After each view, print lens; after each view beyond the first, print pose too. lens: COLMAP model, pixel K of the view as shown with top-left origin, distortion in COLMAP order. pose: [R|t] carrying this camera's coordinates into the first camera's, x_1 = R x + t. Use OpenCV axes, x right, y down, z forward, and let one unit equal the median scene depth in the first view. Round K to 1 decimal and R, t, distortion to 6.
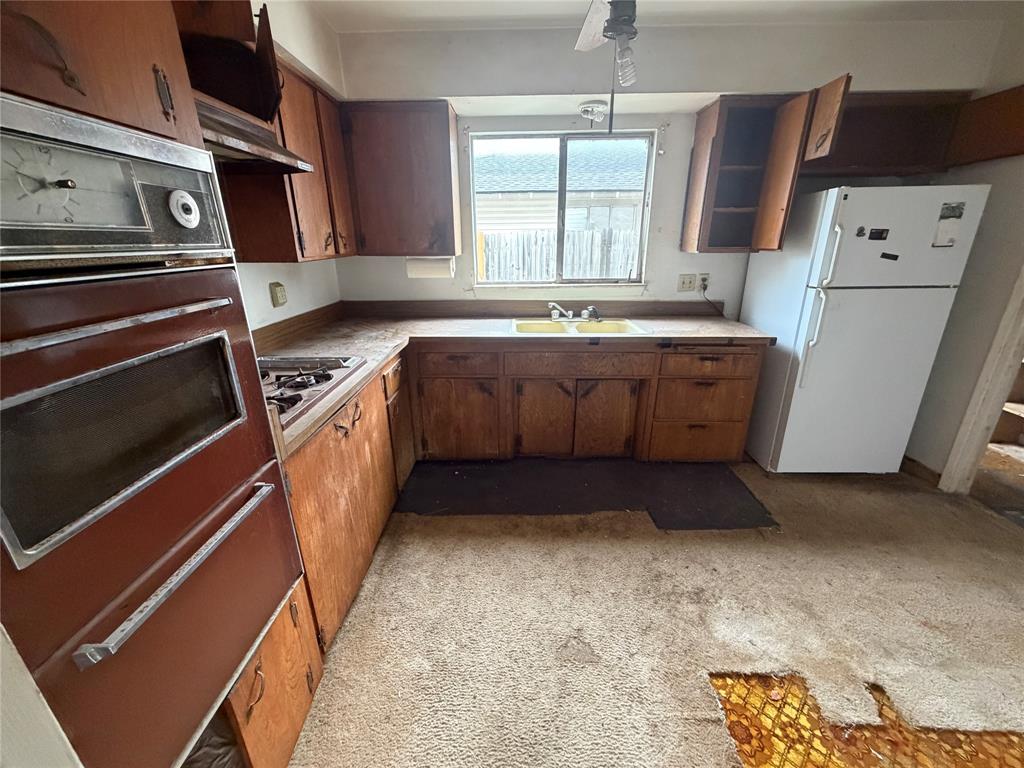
lens RADIAL K [[408.2, 0, 510.1], [0, 408.2, 382.1], [0, 0, 1]] dist [0.000074, 0.000090]
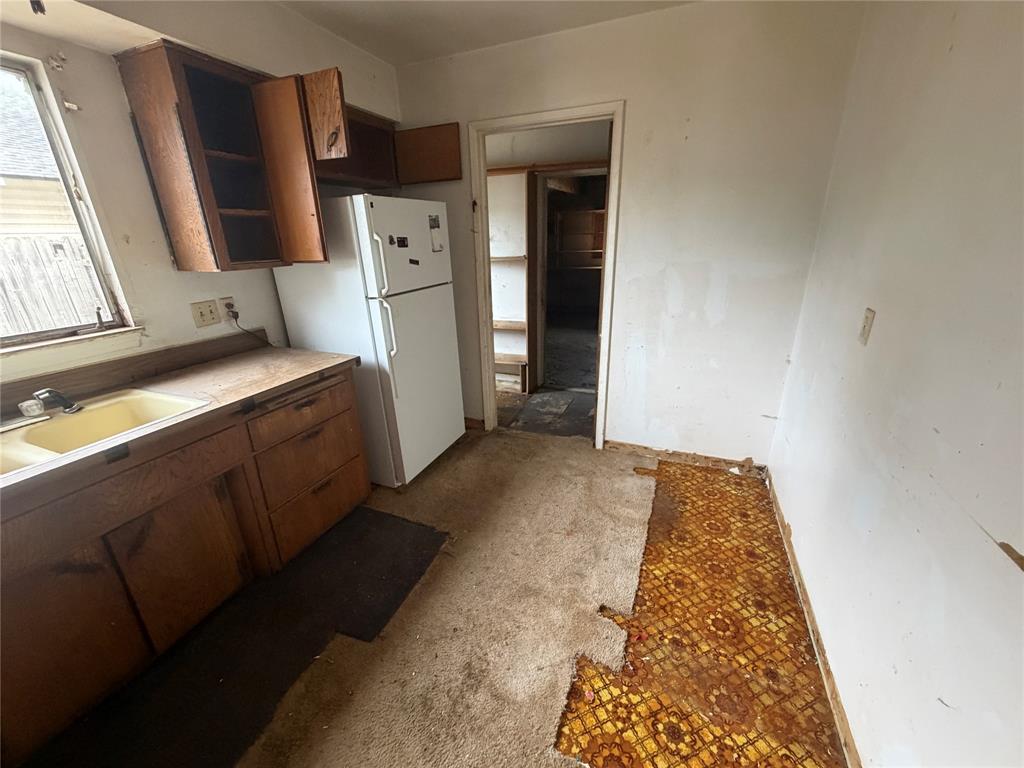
lens RADIAL K [[408.2, 0, 510.1], [0, 408.2, 382.1], [0, 0, 1]] dist [0.000074, 0.000090]
pose [[0.365484, -0.316972, 0.875186, -0.038590], [0.327260, 0.923963, 0.197972, -0.128742], [-0.871391, 0.214058, 0.441426, 0.326080]]
